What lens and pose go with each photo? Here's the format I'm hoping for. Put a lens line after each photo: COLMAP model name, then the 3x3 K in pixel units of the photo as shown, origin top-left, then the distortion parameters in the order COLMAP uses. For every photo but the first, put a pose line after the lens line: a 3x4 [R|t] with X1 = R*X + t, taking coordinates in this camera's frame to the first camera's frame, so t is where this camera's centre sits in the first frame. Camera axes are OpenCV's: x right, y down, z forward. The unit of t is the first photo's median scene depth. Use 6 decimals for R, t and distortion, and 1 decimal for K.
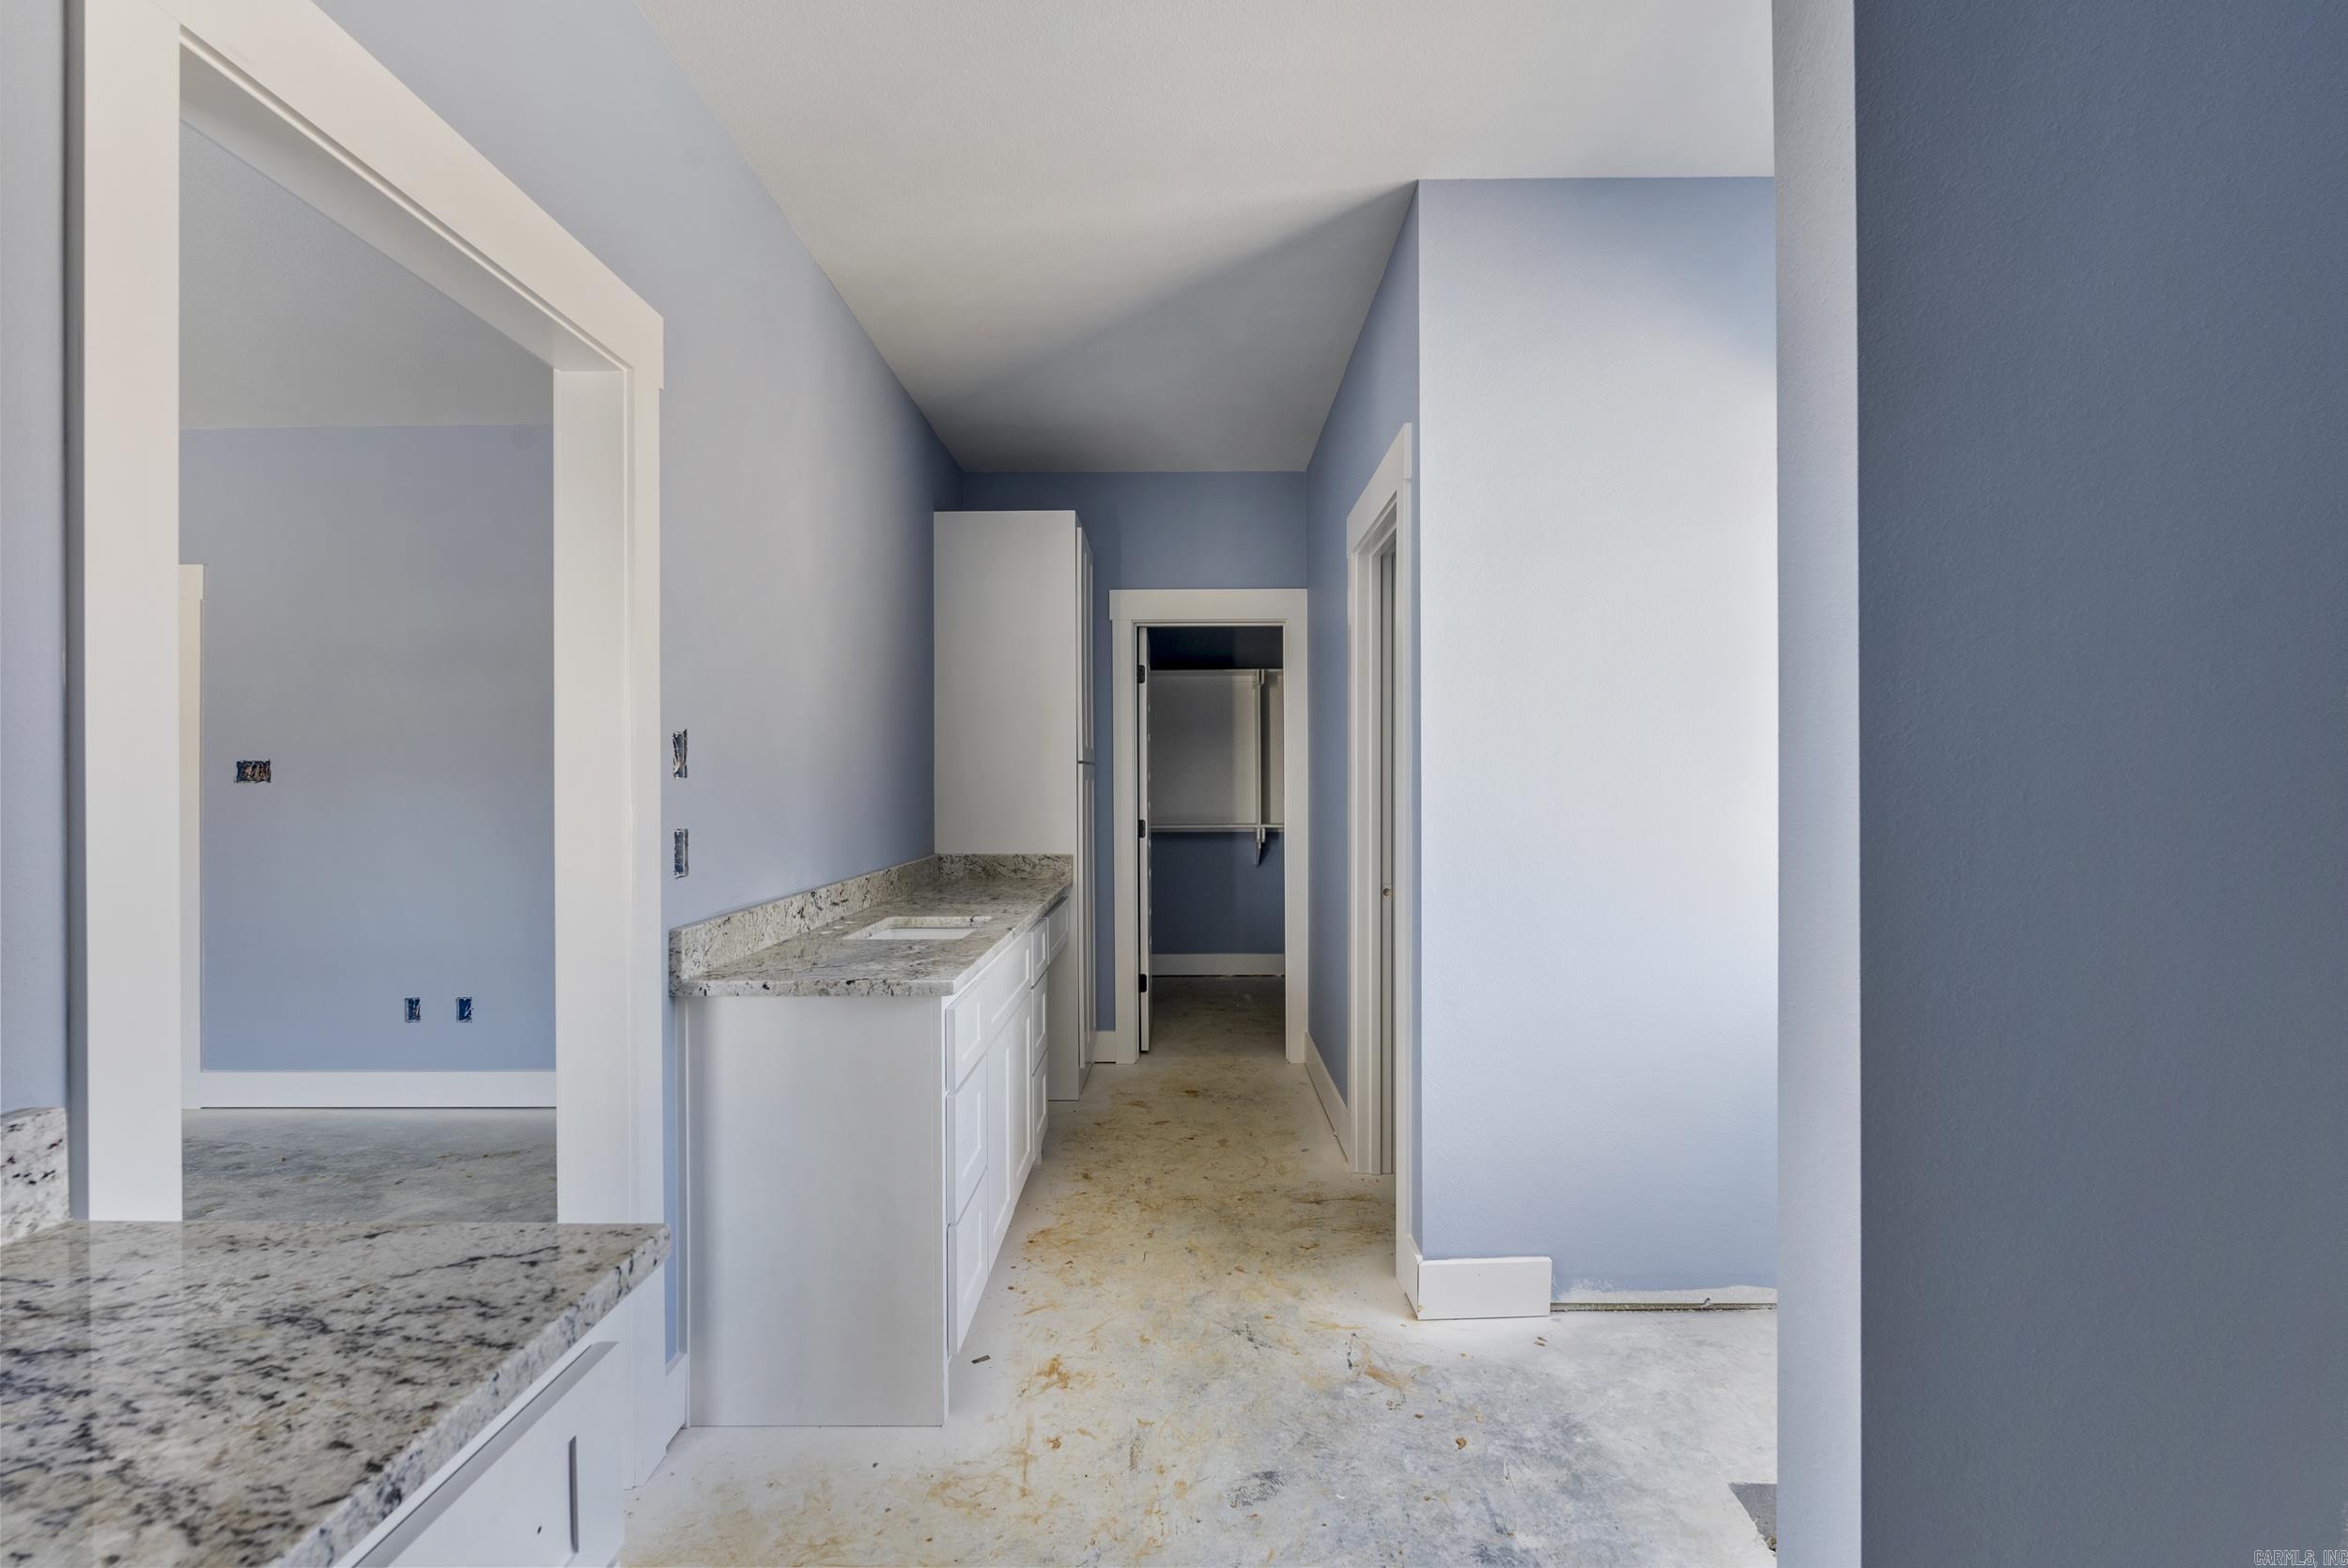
lens RADIAL K [[1032.8, 0, 1178.4], [0, 1032.8, 787.7], [0, 0, 1]] dist [-0.004545, 0.000029]
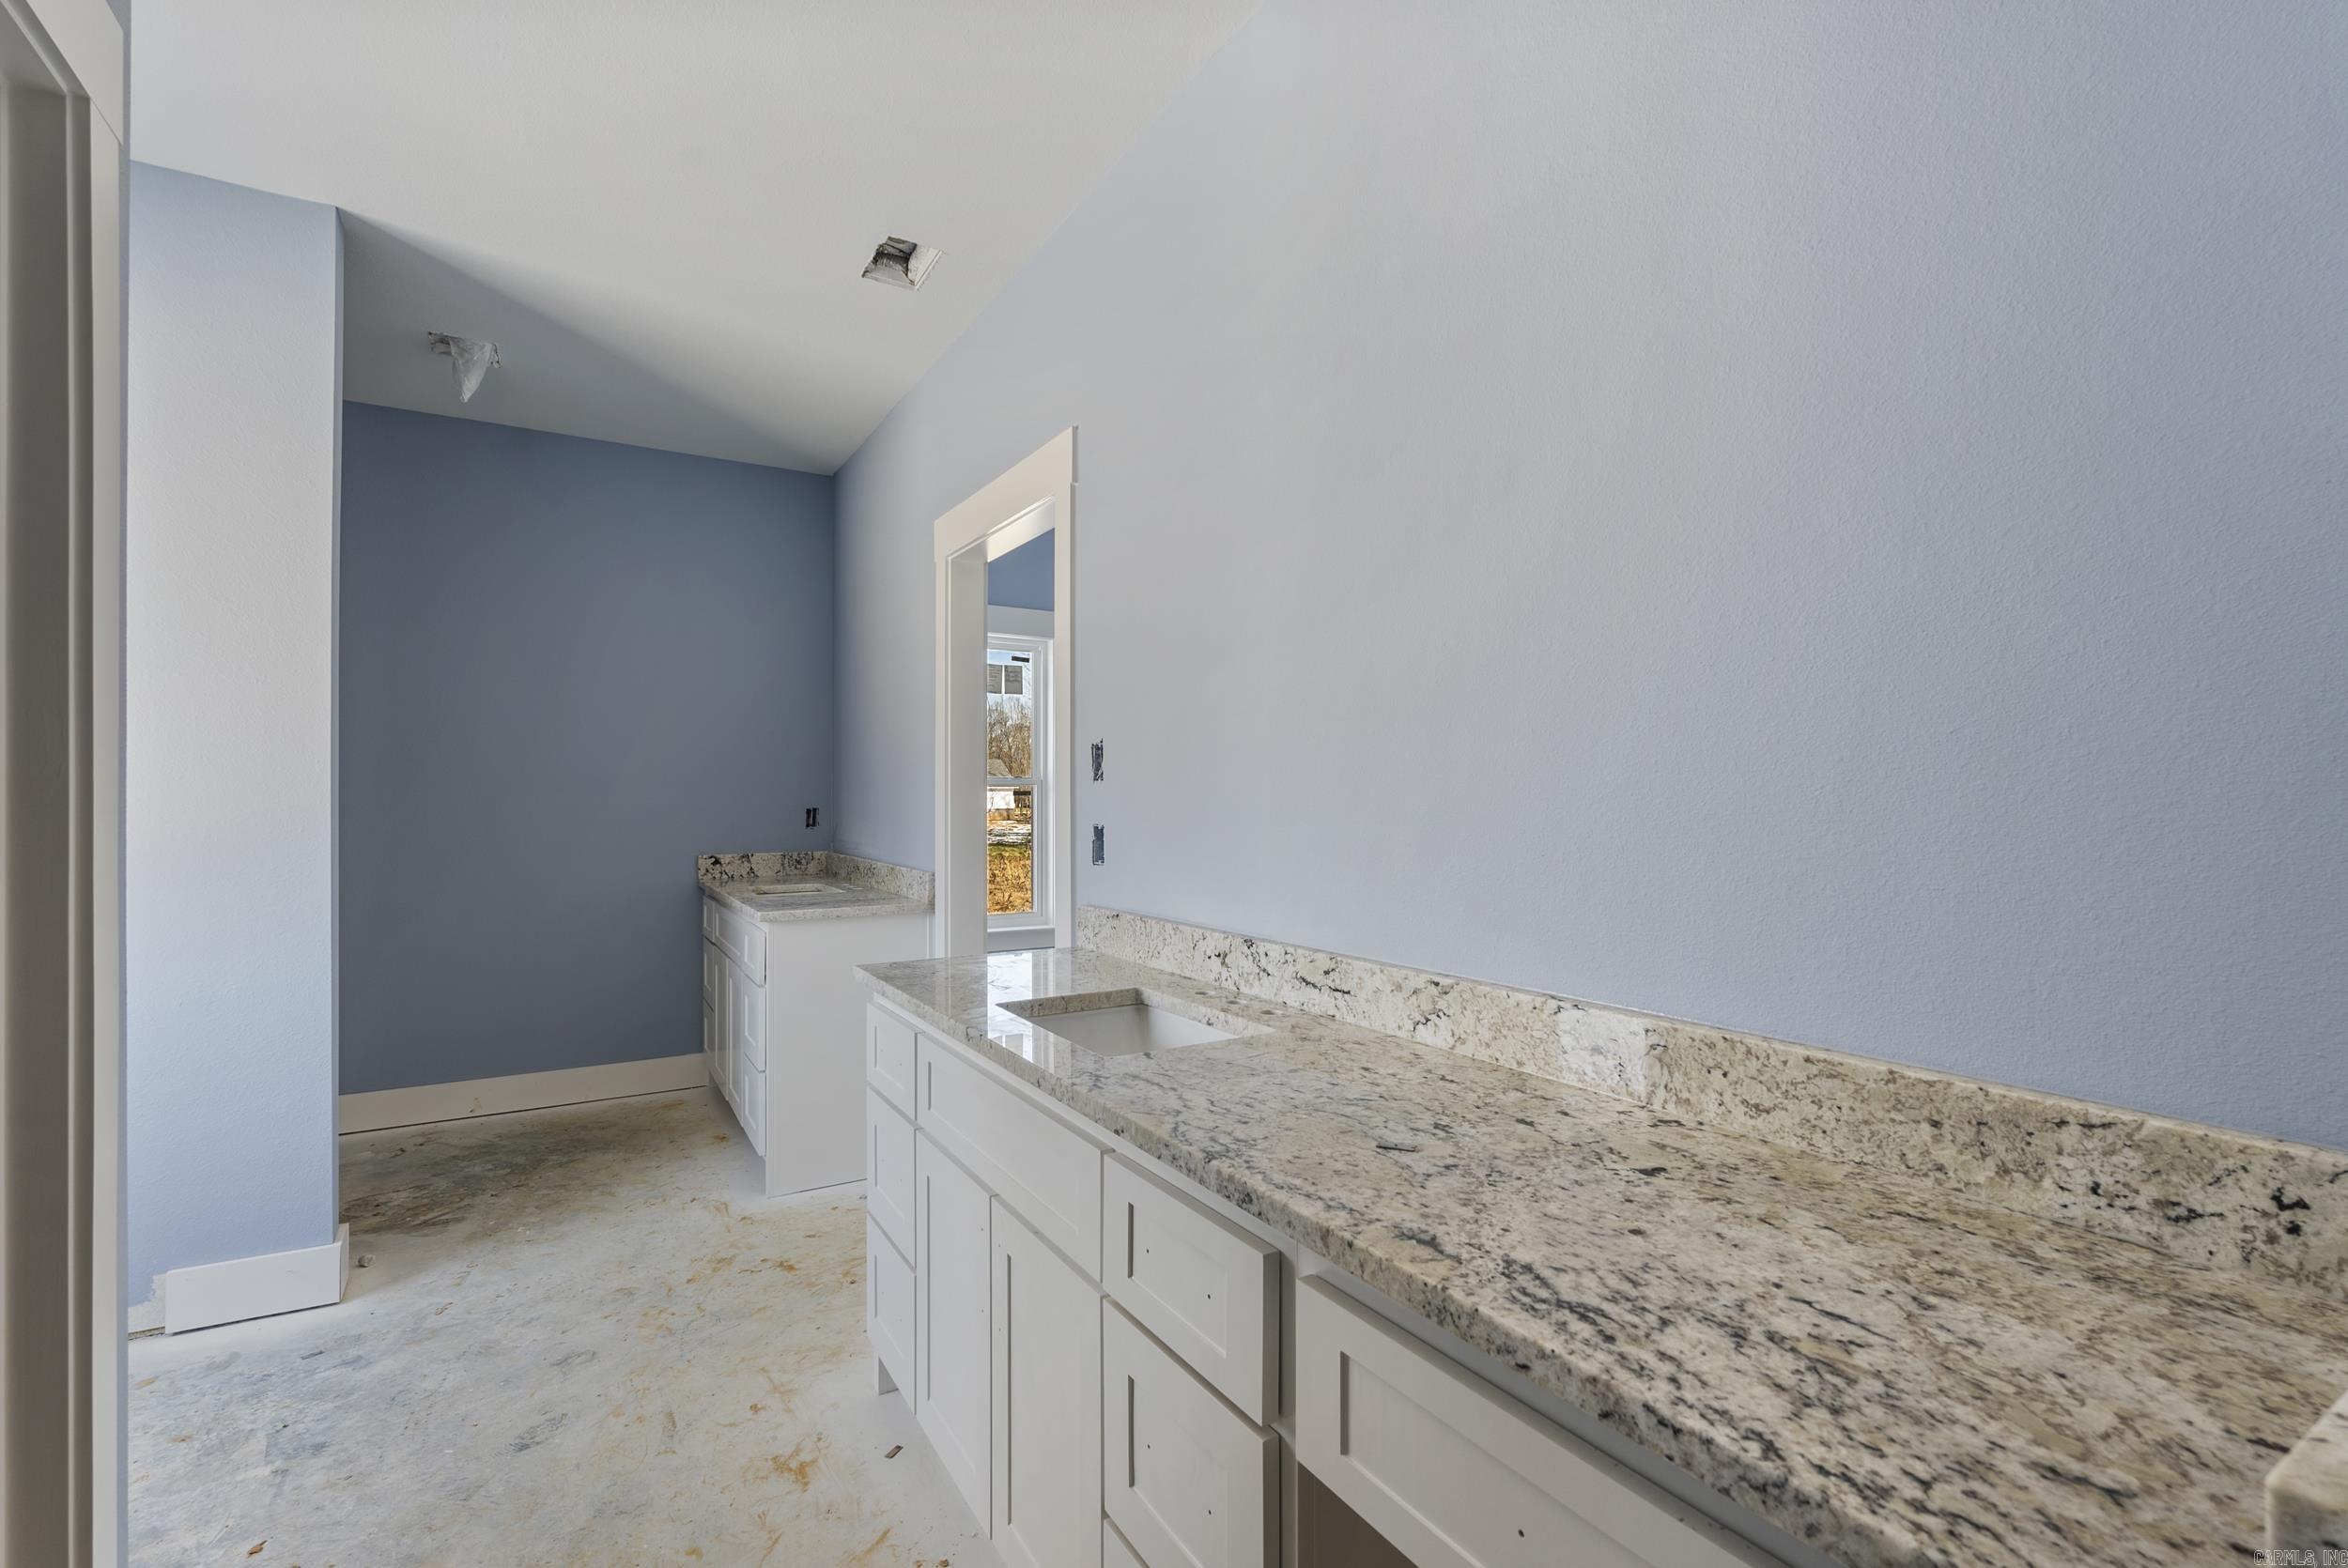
lens RADIAL K [[1032.8, 0, 1174.4], [0, 1032.8, 789.4], [0, 0, 1]] dist [-0.004545, 0.000029]
pose [[-0.849414, 0.002698, -0.527720, 0.034724], [0.002740, 0.999996, 0.000702, -0.000264], [0.527720, -0.000850, -0.849418, 1.019588]]
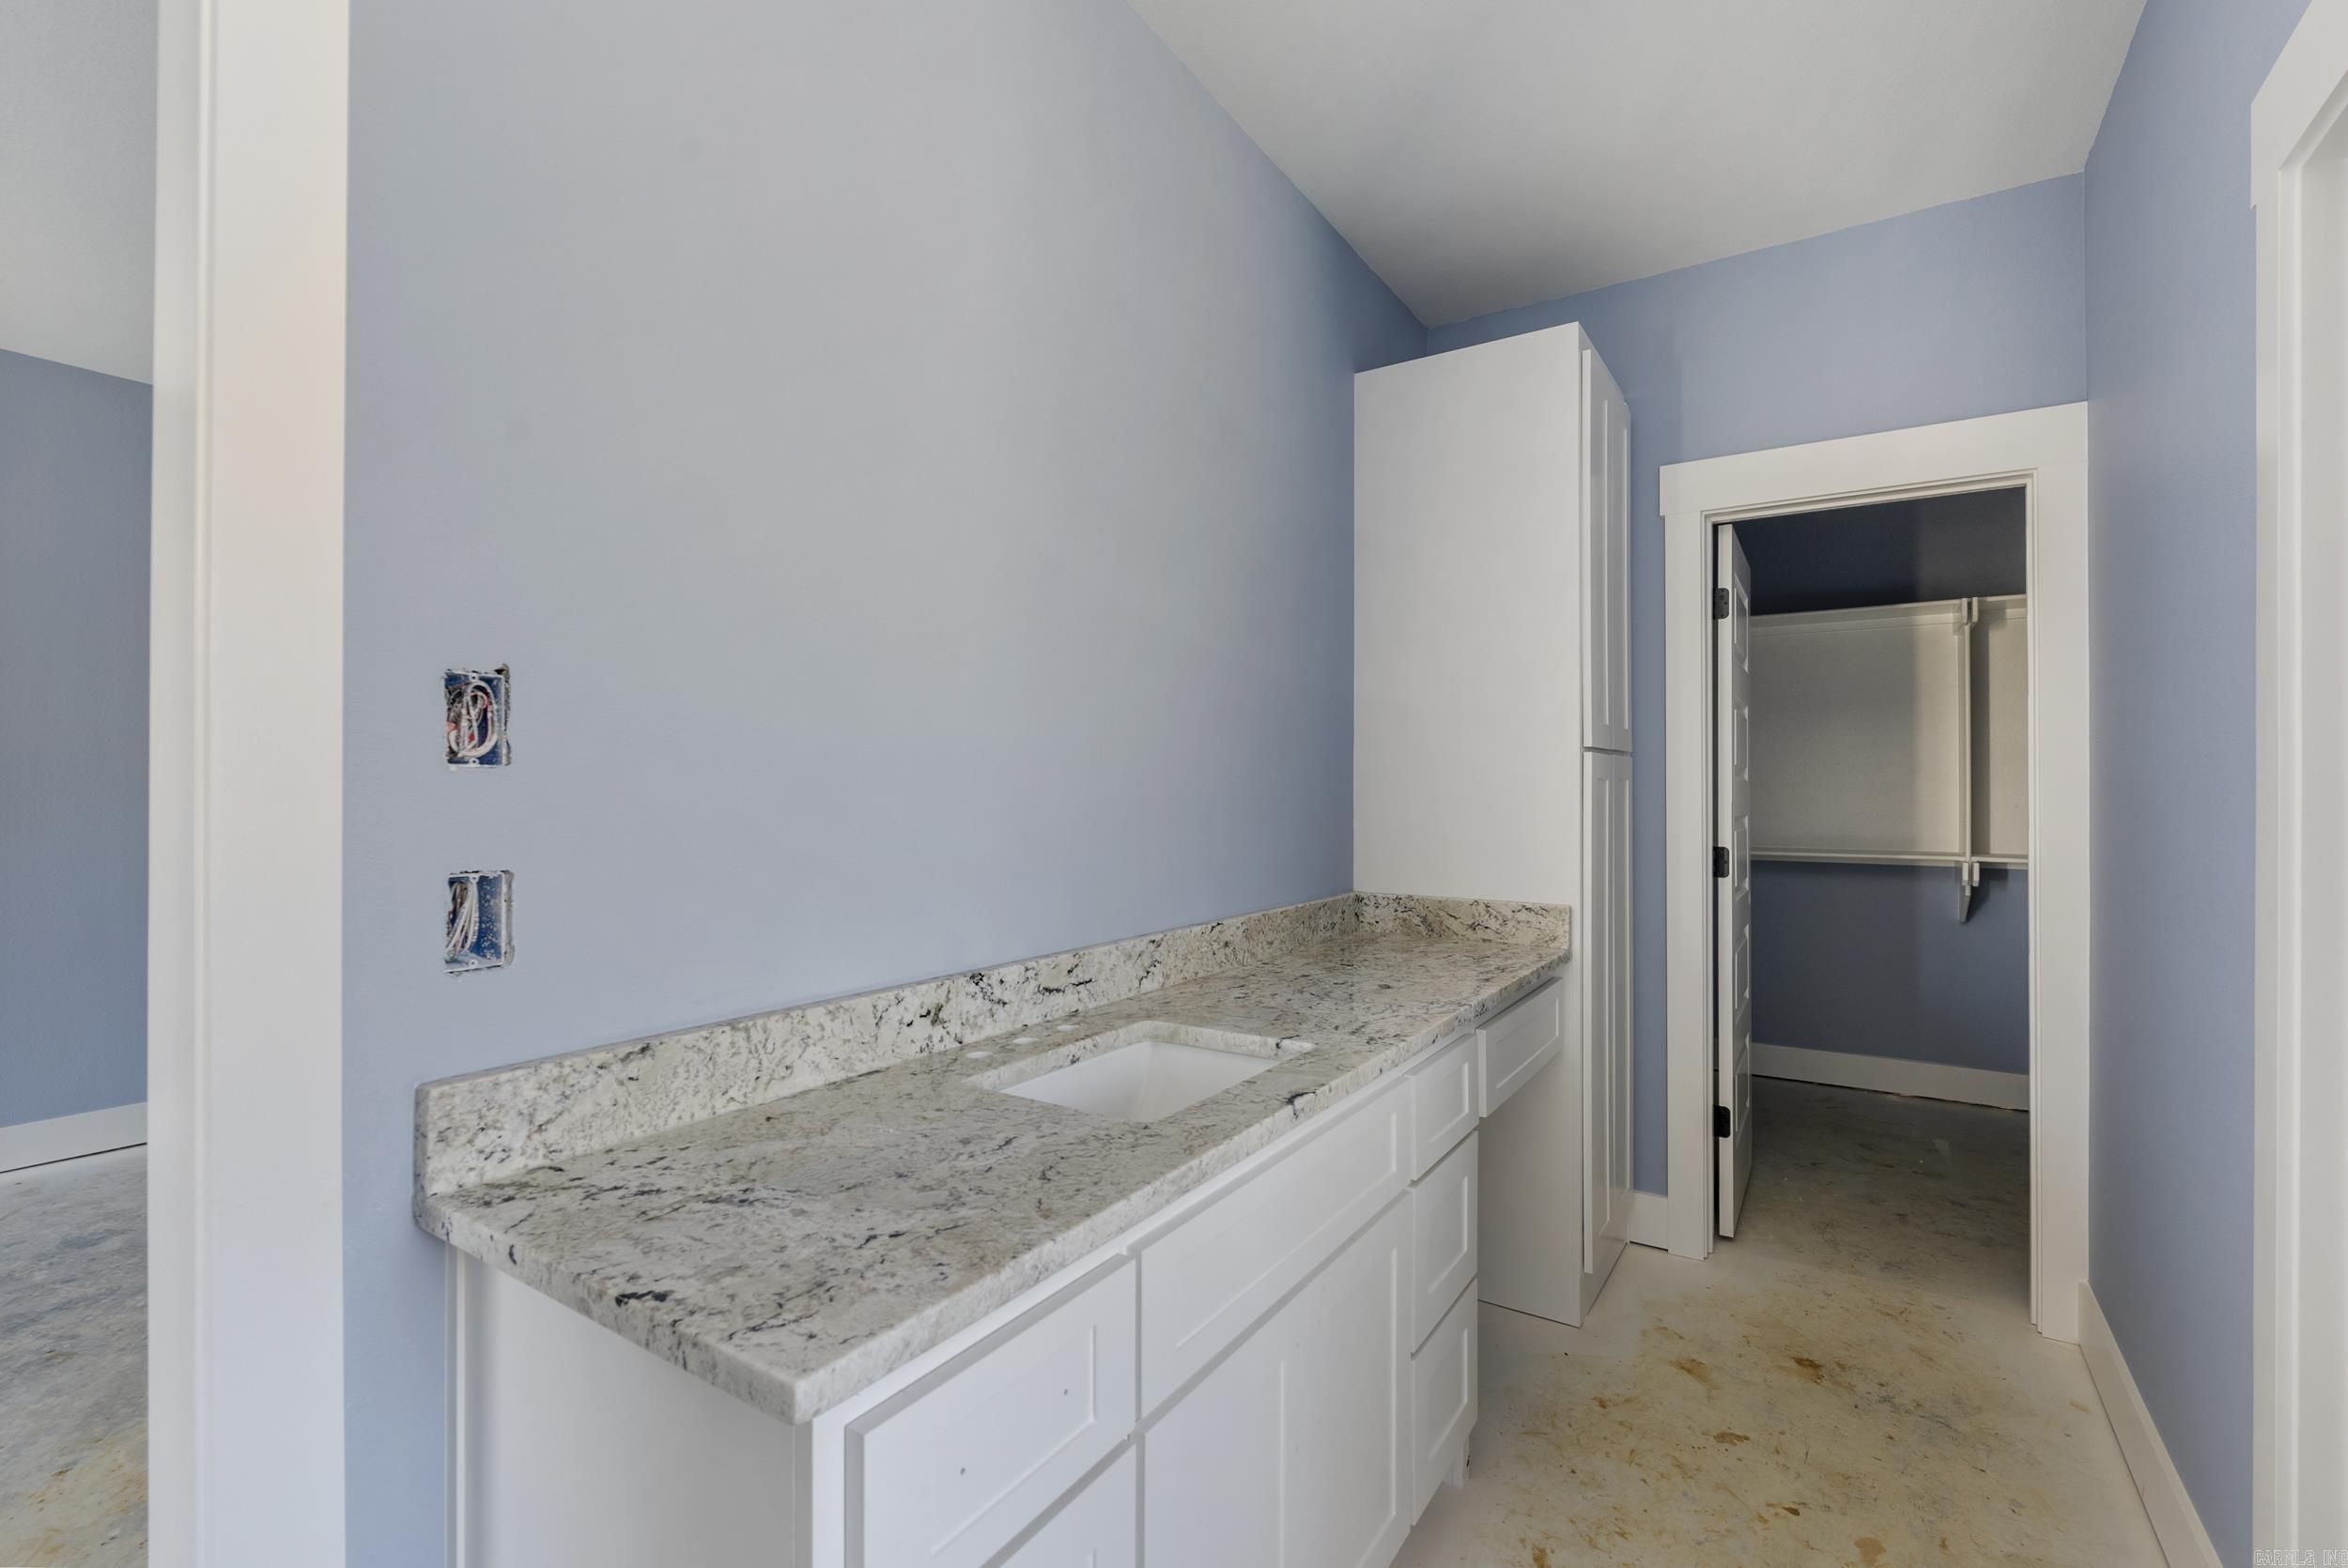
lens RADIAL K [[1032.8, 0, 1170.2], [0, 1032.8, 791.4], [0, 0, 1]] dist [-0.004545, 0.000029]
pose [[0.837485, 0.003553, -0.546448, 0.027098], [-0.004471, 0.999990, -0.000349, 0.000700], [0.546442, 0.002736, 0.837493, 0.383036]]
